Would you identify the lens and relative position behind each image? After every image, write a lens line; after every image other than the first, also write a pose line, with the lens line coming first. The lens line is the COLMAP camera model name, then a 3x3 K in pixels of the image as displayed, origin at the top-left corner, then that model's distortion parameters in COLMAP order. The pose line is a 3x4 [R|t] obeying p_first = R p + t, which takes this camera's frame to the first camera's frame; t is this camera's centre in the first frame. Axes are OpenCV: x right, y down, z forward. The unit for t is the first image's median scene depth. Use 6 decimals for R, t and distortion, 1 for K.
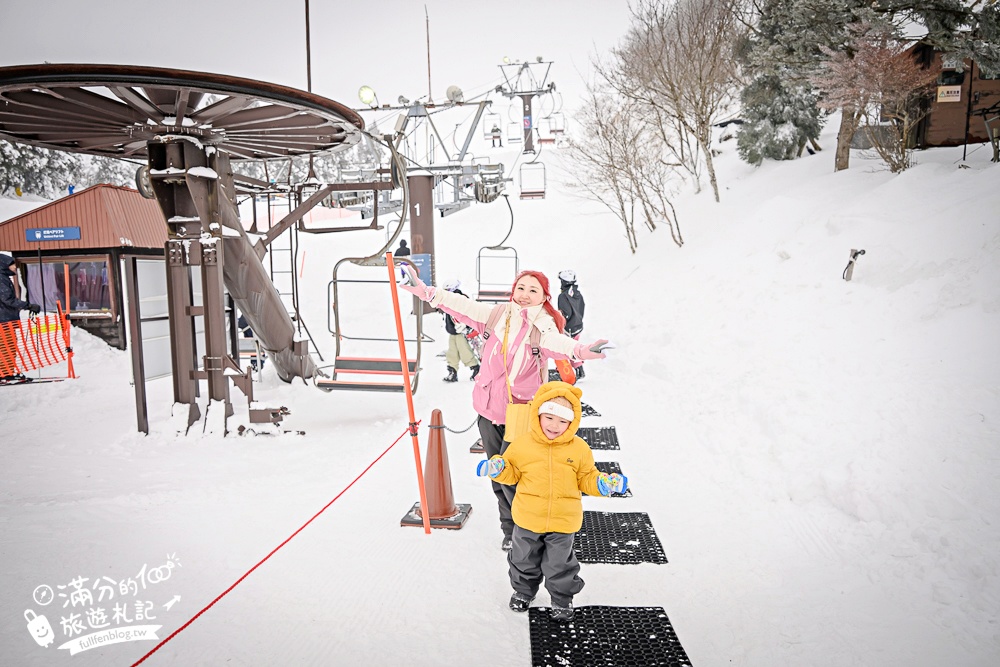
lens RADIAL K [[665.8, 0, 500.0], [0, 665.8, 333.5], [0, 0, 1]] dist [0.000103, -0.000297]
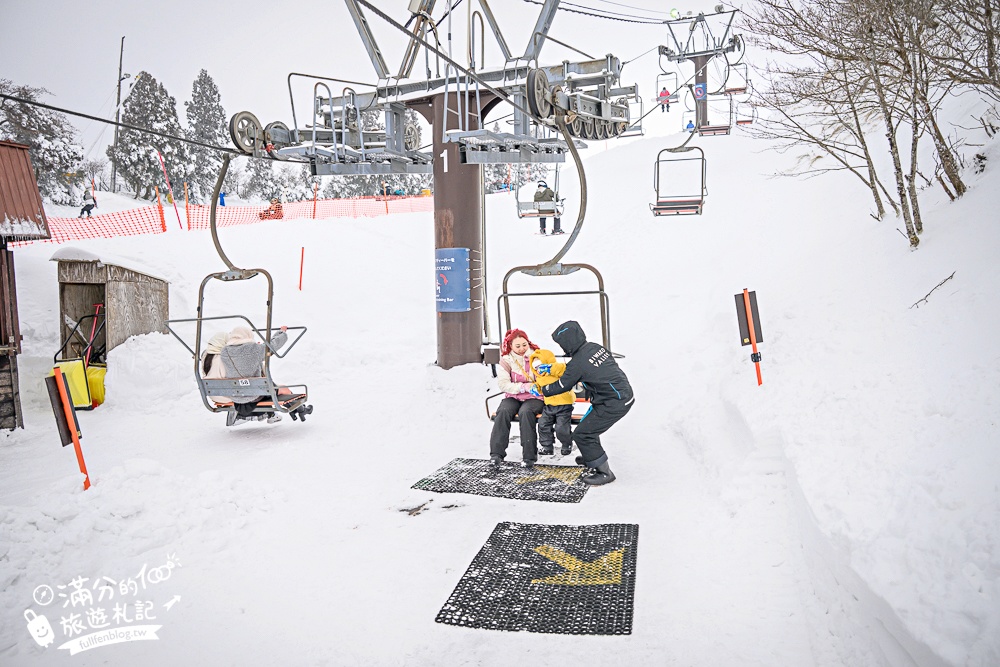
lens RADIAL K [[665.8, 0, 500.0], [0, 665.8, 333.5], [0, 0, 1]] dist [0.000103, -0.000297]
pose [[0.967400, 0.029140, -0.251571, 0.016651], [-0.033112, 0.999385, -0.011569, -0.016739], [0.251079, 0.019521, 0.967770, 0.176251]]
